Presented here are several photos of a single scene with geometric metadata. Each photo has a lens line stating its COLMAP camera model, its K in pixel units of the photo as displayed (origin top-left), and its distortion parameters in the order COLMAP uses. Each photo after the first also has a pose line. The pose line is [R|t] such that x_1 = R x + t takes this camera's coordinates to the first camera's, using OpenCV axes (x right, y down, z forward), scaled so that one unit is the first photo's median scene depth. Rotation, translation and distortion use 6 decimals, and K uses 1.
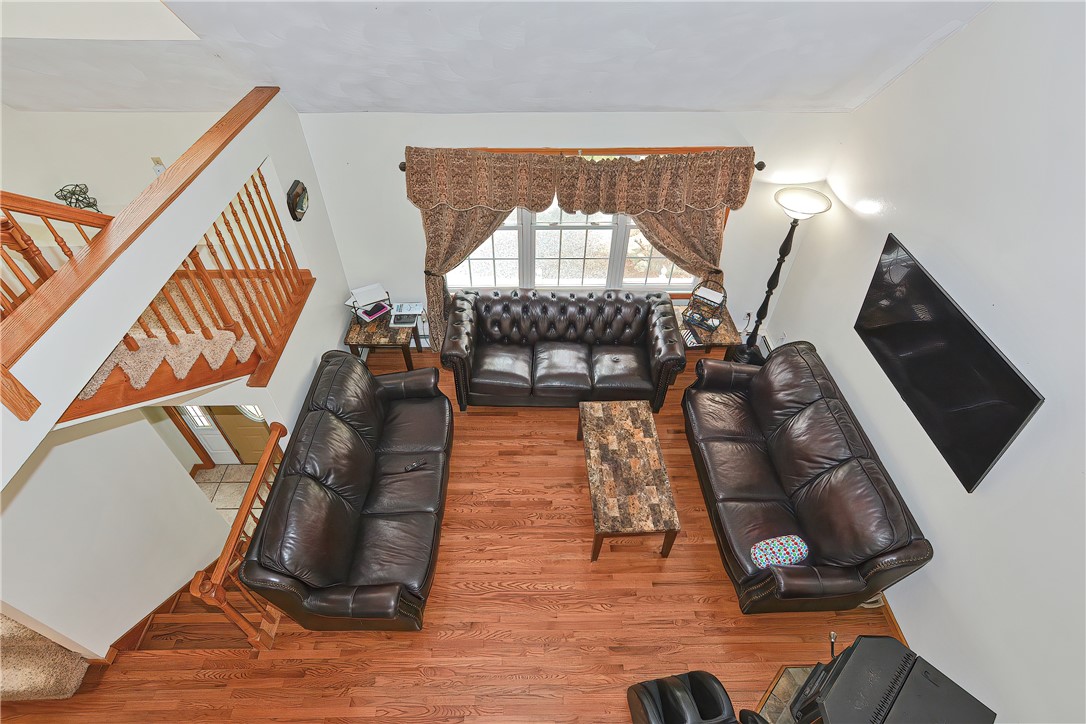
lens RADIAL K [[529.1, 0, 528.6], [0, 529.1, 371.8], [0, 0, 1]] dist [-0.002199, 0.000004]
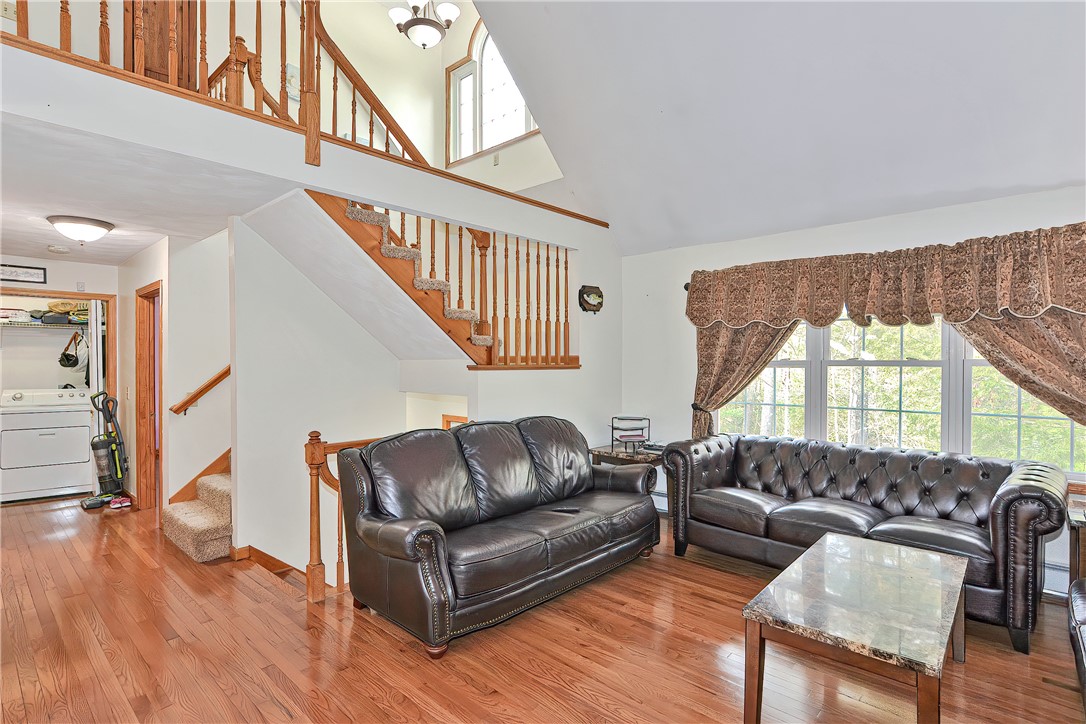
lens RADIAL K [[543.3, 0, 536.9], [0, 543.3, 362.0], [0, 0, 1]] dist [-0.018820, 0.009646]
pose [[0.723122, -0.000723, -0.690720, 0.289002], [-0.492198, 0.701044, -0.516021, 0.419964], [0.484599, 0.713117, 0.506584, 0.370441]]
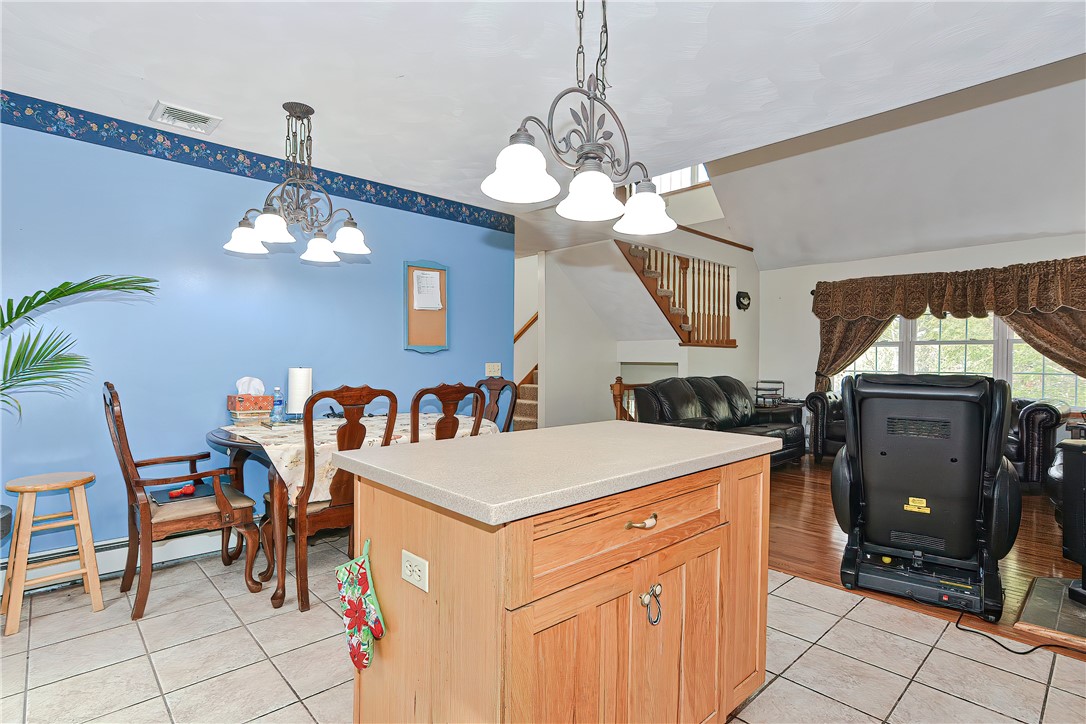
lens RADIAL K [[537.9, 0, 530.2], [0, 537.9, 363.3], [0, 0, 1]] dist [-0.032938, 0.012916]
pose [[0.664290, 0.008486, -0.747427, 0.377564], [-0.536327, 0.701907, -0.468701, 0.919281], [0.520647, 0.712218, 0.470821, -0.051859]]
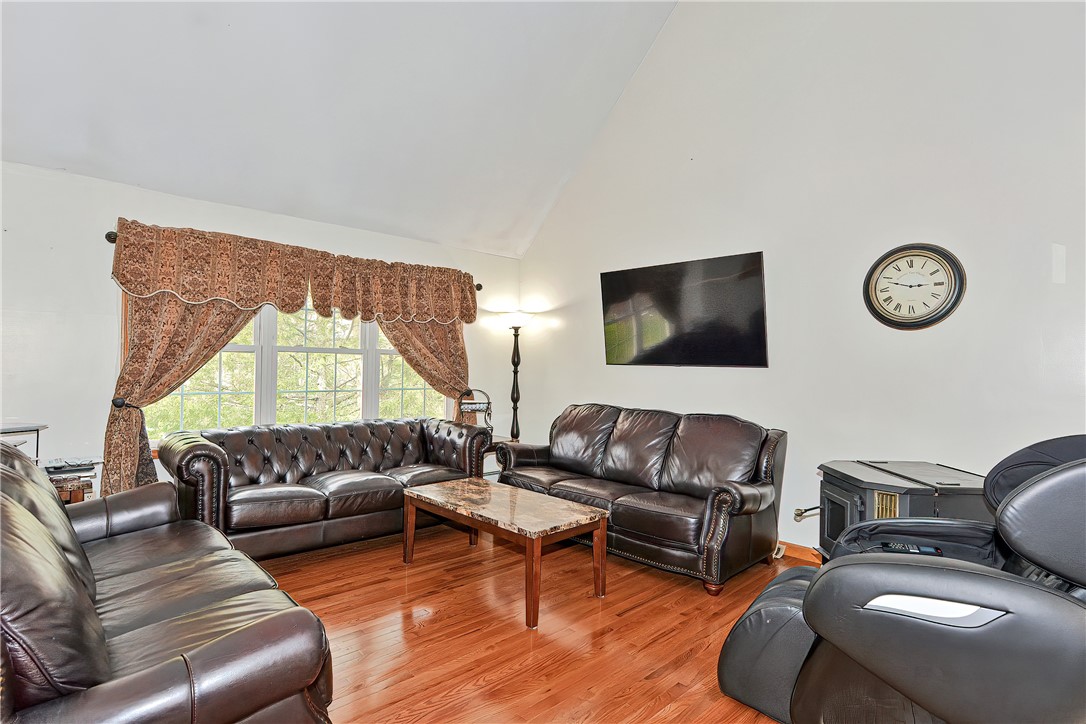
lens RADIAL K [[537.9, 0, 530.2], [0, 537.9, 363.3], [0, 0, 1]] dist [-0.032938, 0.012916]
pose [[0.741653, 0.014162, 0.670634, -0.281622], [0.455857, 0.722789, -0.519395, 0.405627], [-0.492082, 0.690924, 0.529603, 0.385613]]
